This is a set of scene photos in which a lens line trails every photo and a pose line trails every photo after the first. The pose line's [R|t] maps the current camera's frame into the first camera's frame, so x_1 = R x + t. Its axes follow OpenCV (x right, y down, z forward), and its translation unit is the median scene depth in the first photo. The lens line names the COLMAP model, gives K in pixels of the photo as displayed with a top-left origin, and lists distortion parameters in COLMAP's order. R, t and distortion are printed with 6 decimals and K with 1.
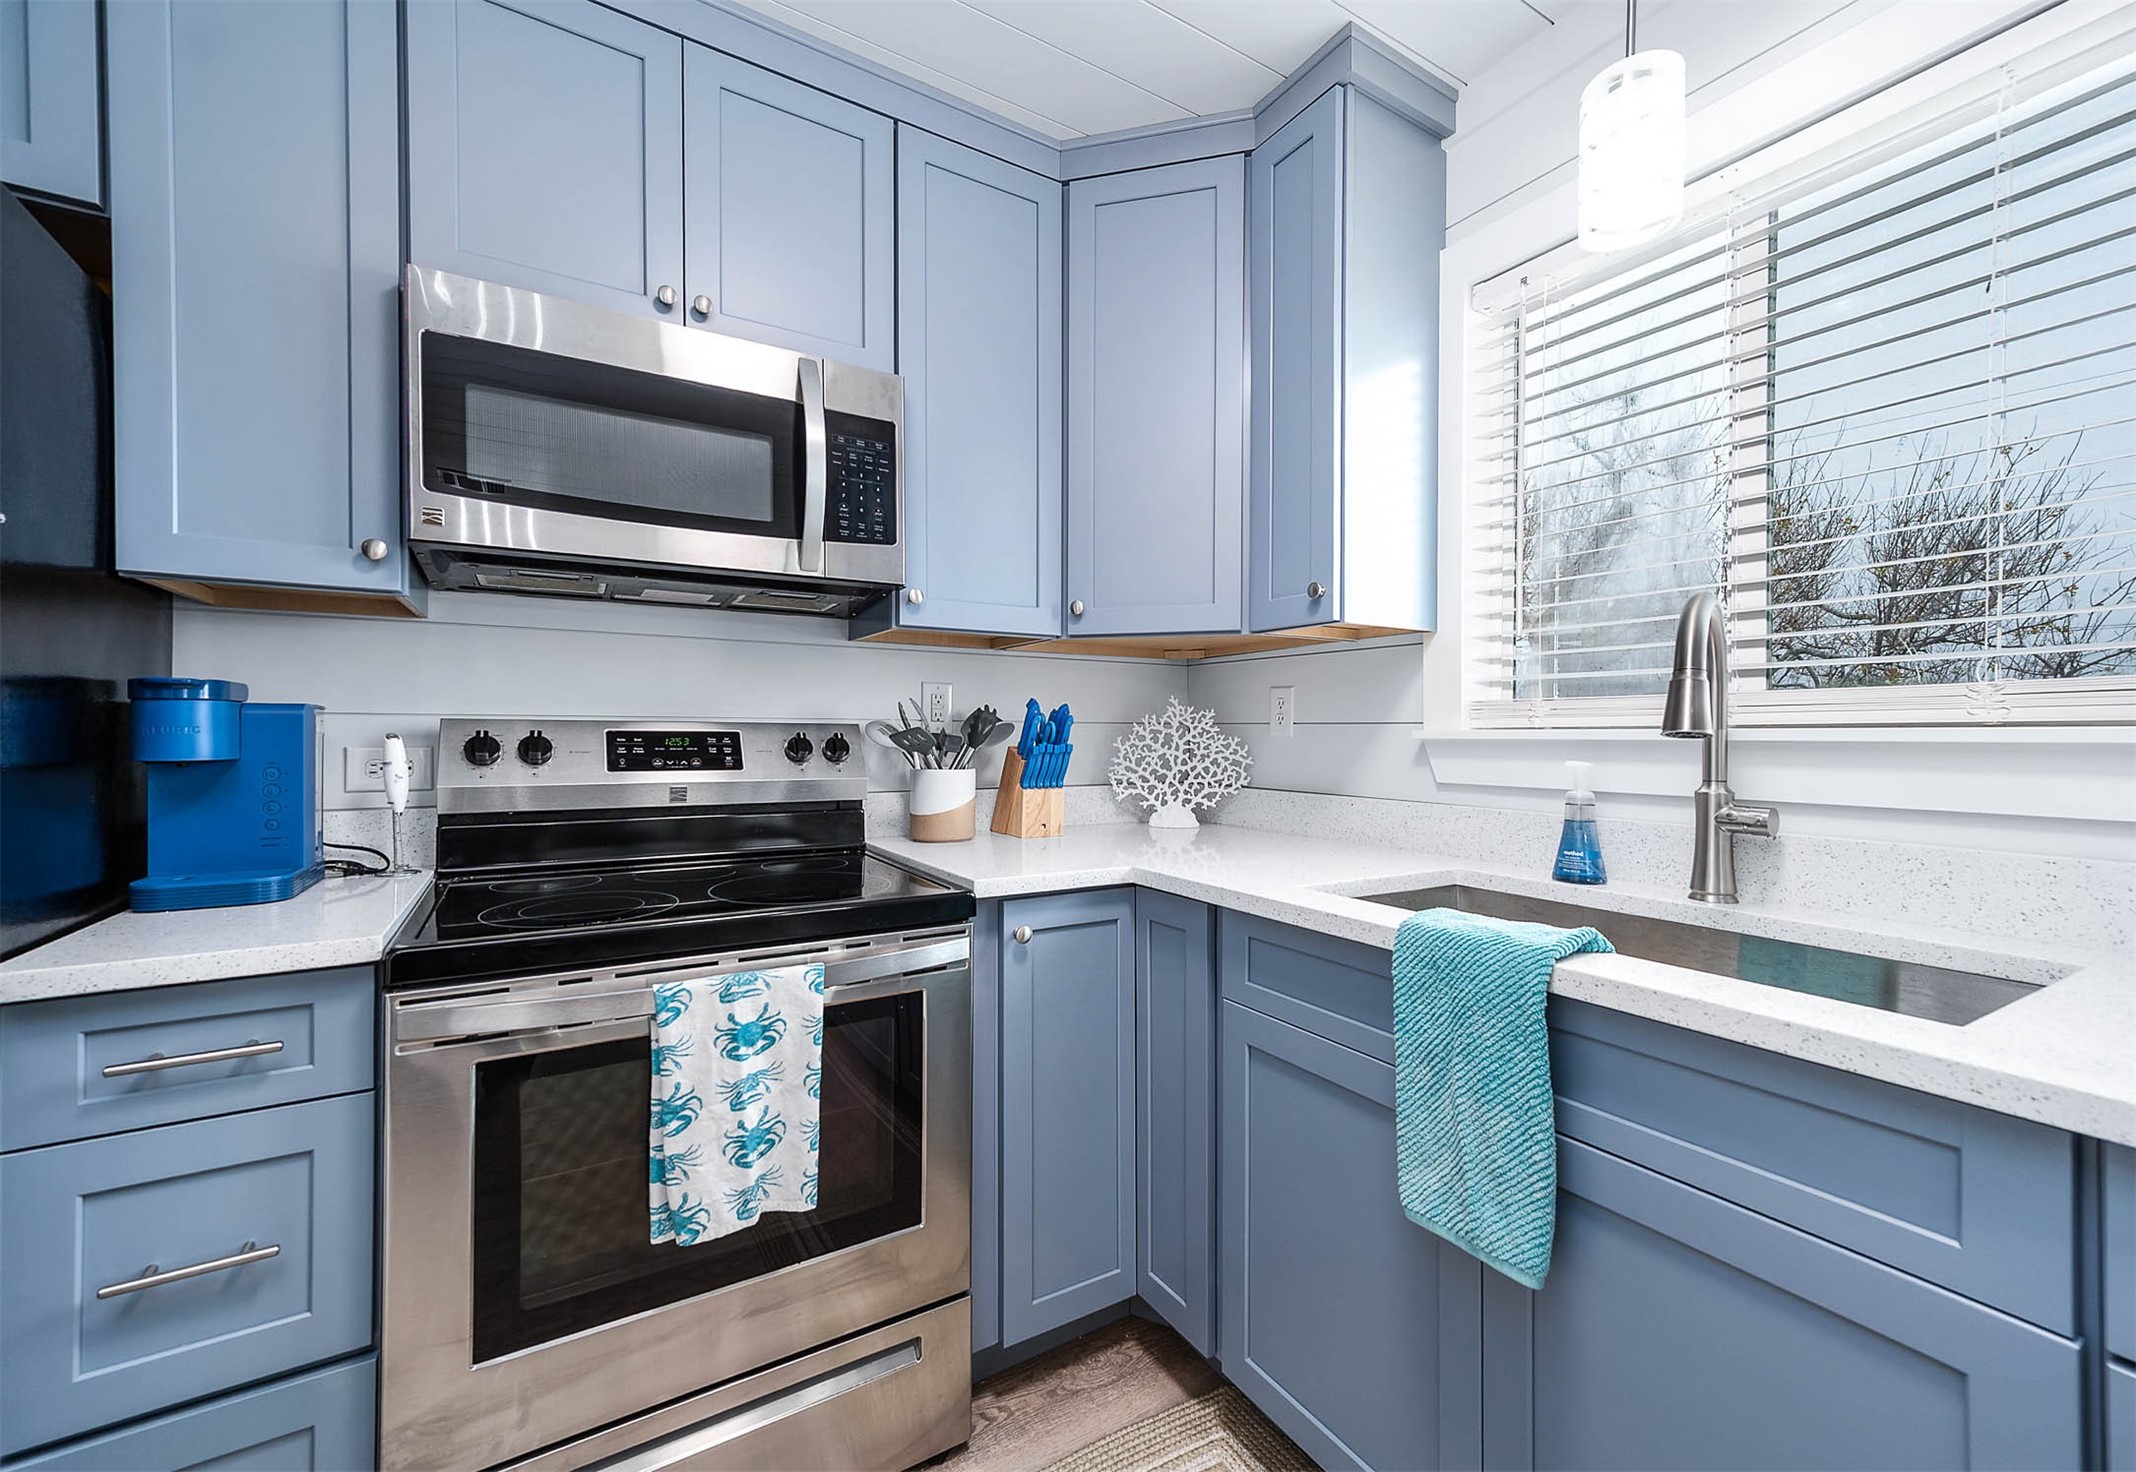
lens RADIAL K [[856.7, 0, 1067.2], [0, 856.7, 737.1], [0, 0, 1]] dist [0.007130, 0.000824]
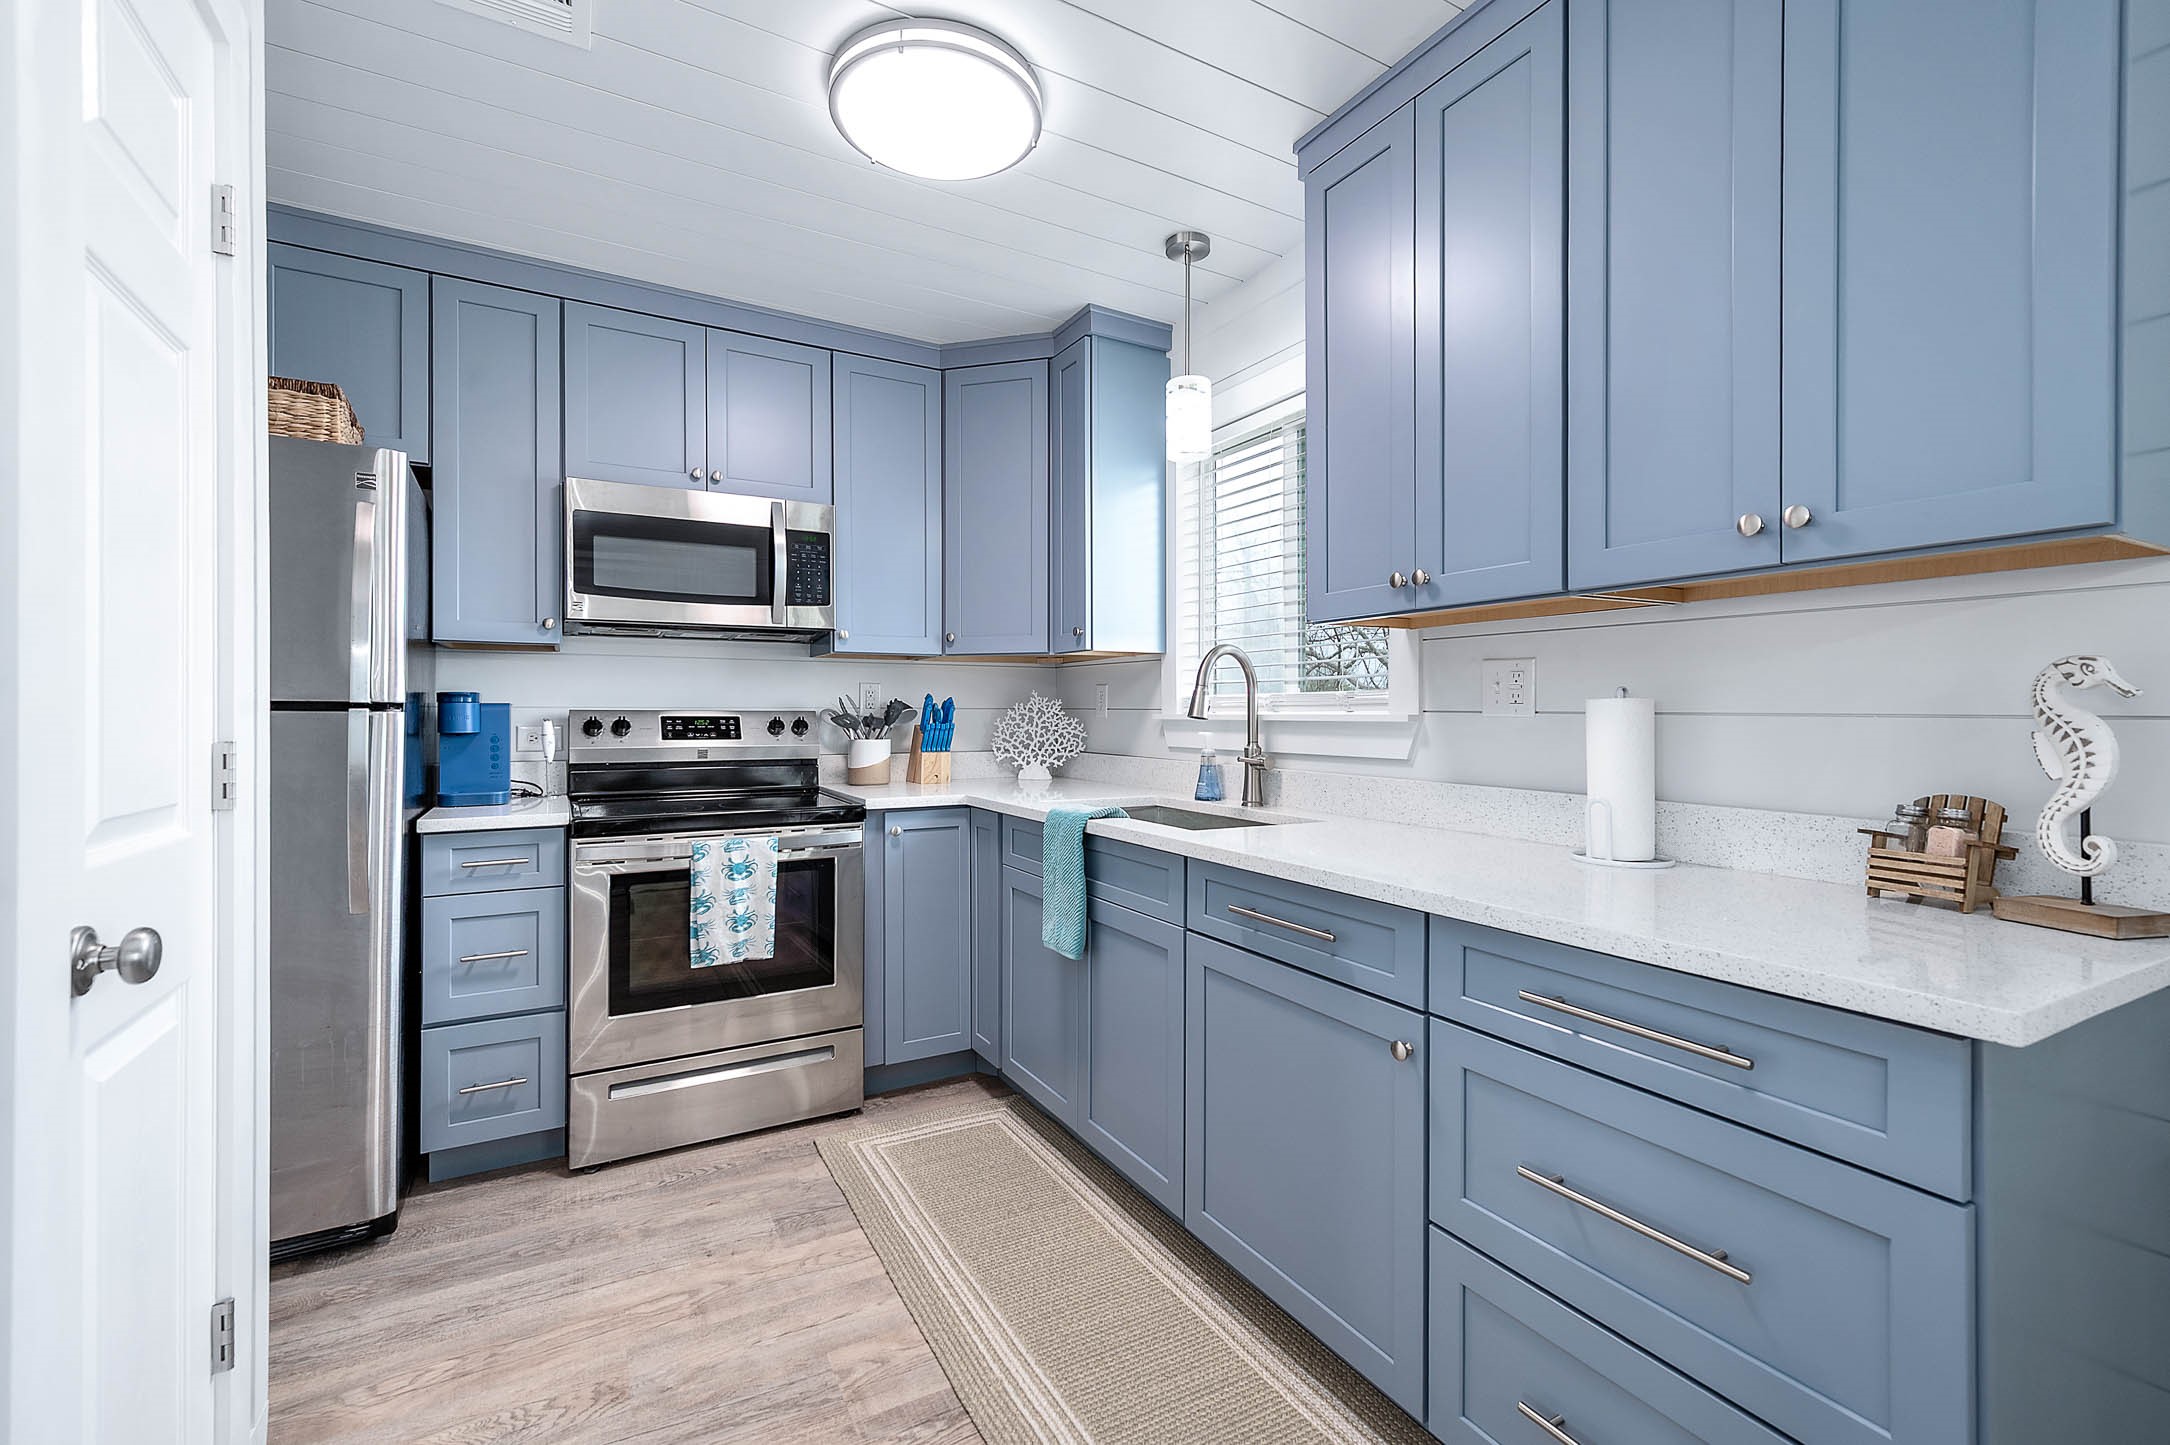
lens RADIAL K [[918.1, 0, 1088.2], [0, 918.1, 711.7], [0, 0, 1]] dist [0.002995, 0.001346]
pose [[0.999704, -0.003053, -0.024148, 0.390084], [0.002940, 0.999985, -0.004722, -0.005866], [0.024162, 0.004650, 0.999697, -0.881688]]
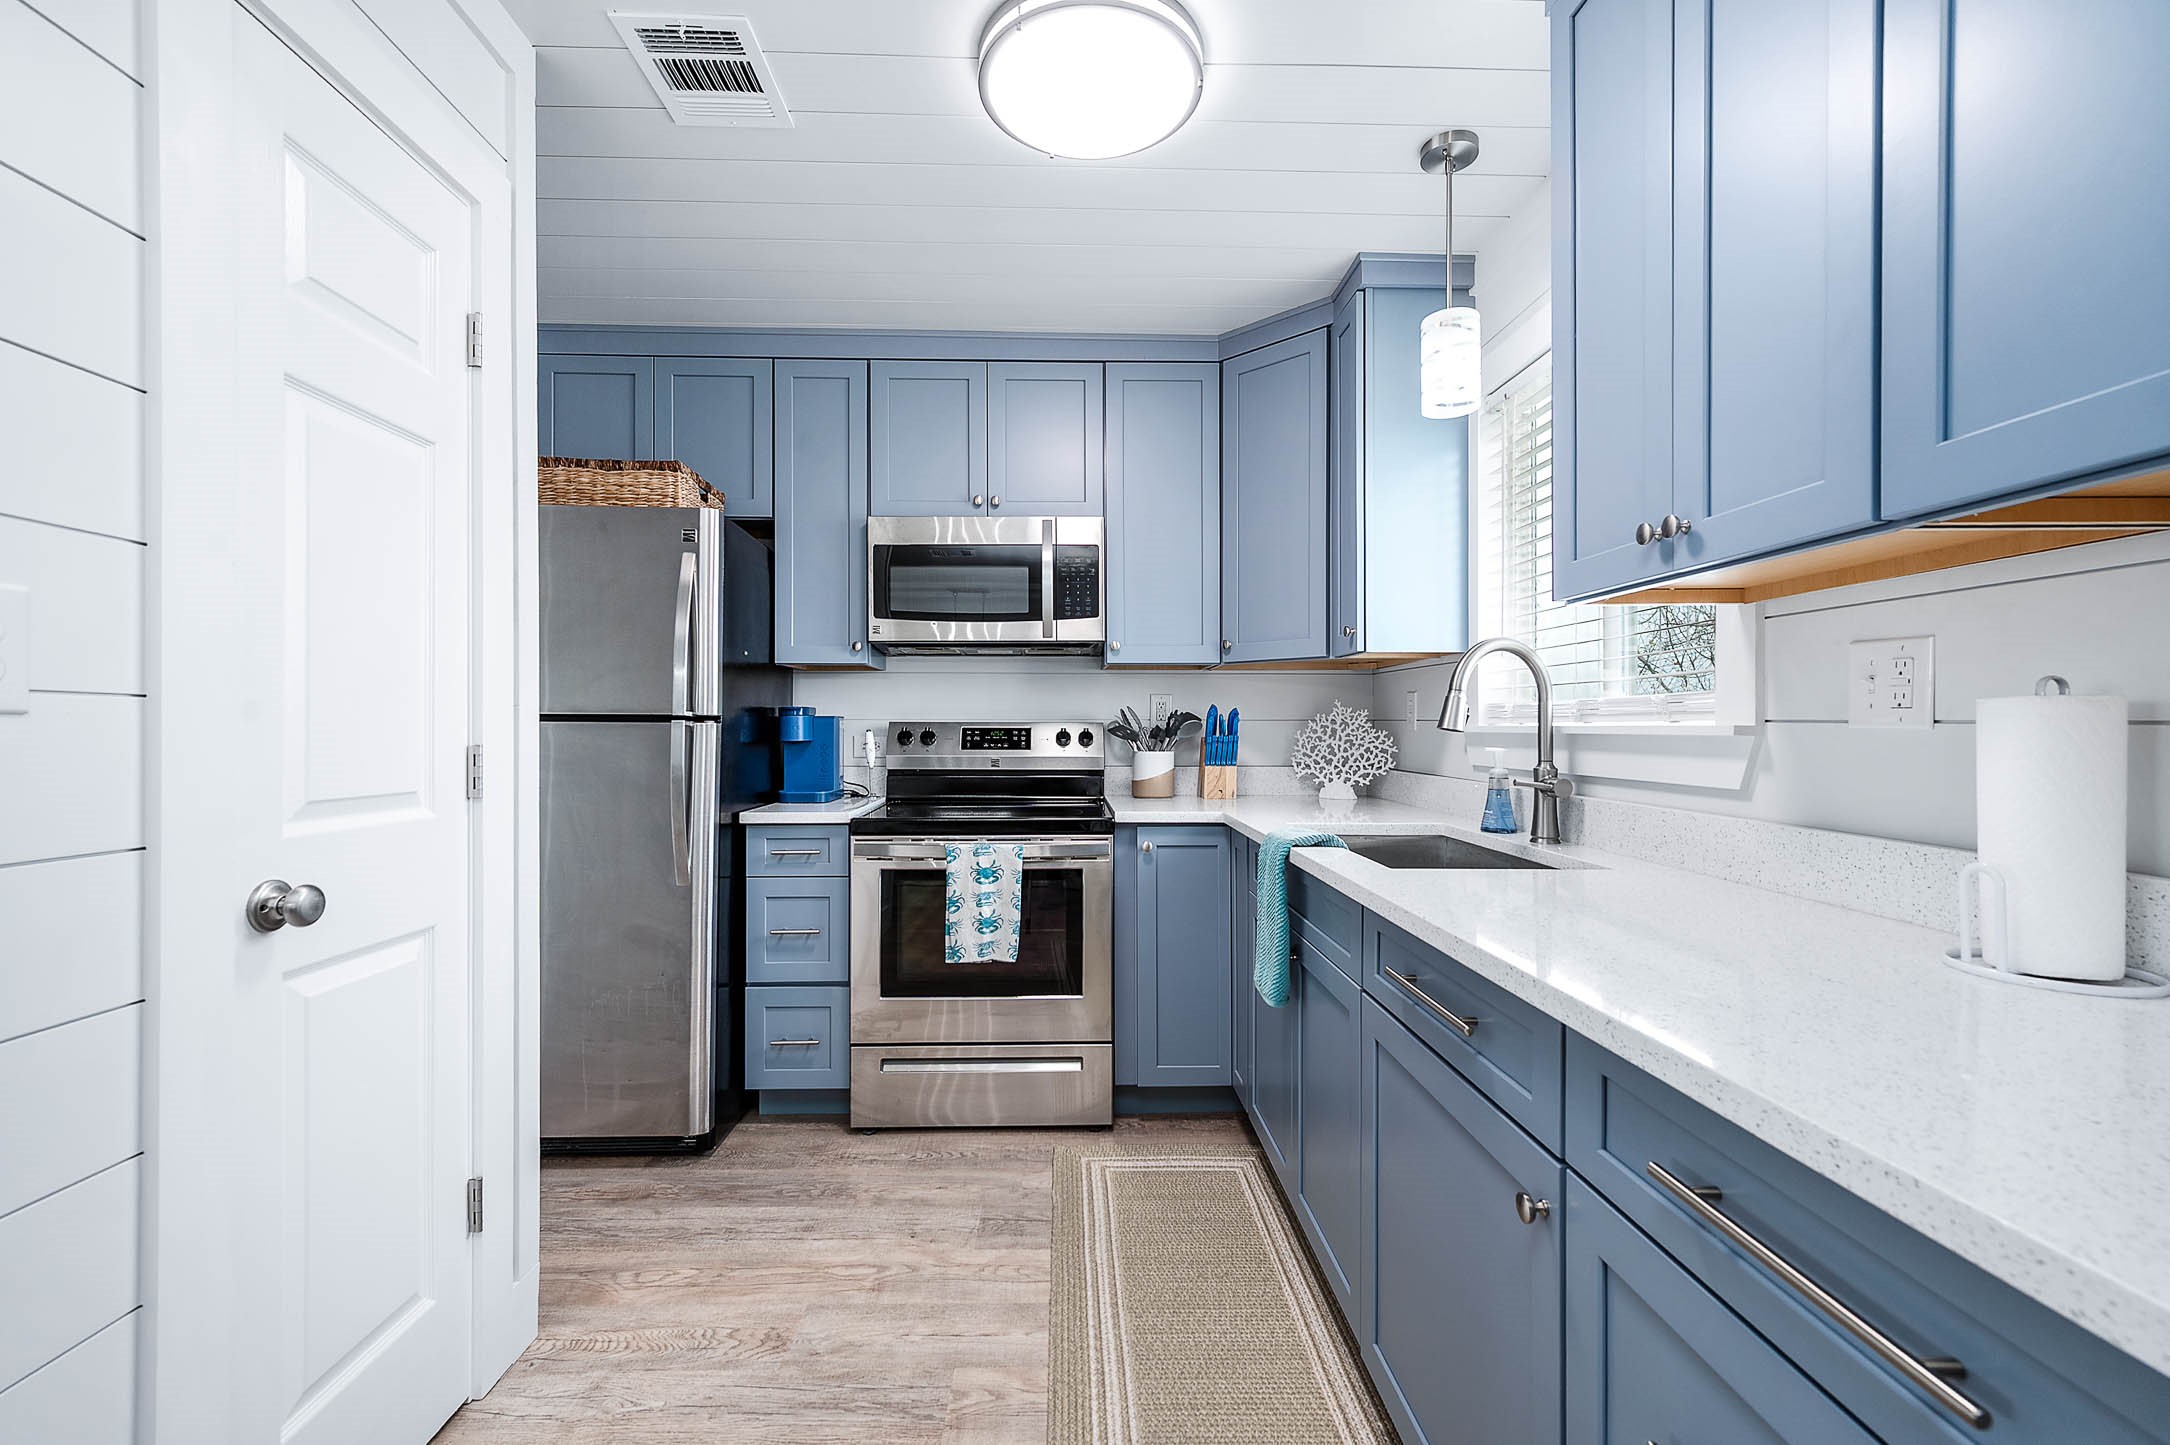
lens RADIAL K [[918.1, 0, 1087.2], [0, 918.1, 726.7], [0, 0, 1]] dist [0.002995, 0.001346]
pose [[0.872203, -0.002441, -0.489138, 0.737210], [0.000680, 0.999993, -0.003777, -0.001897], [0.489144, 0.002962, 0.872198, -0.653307]]
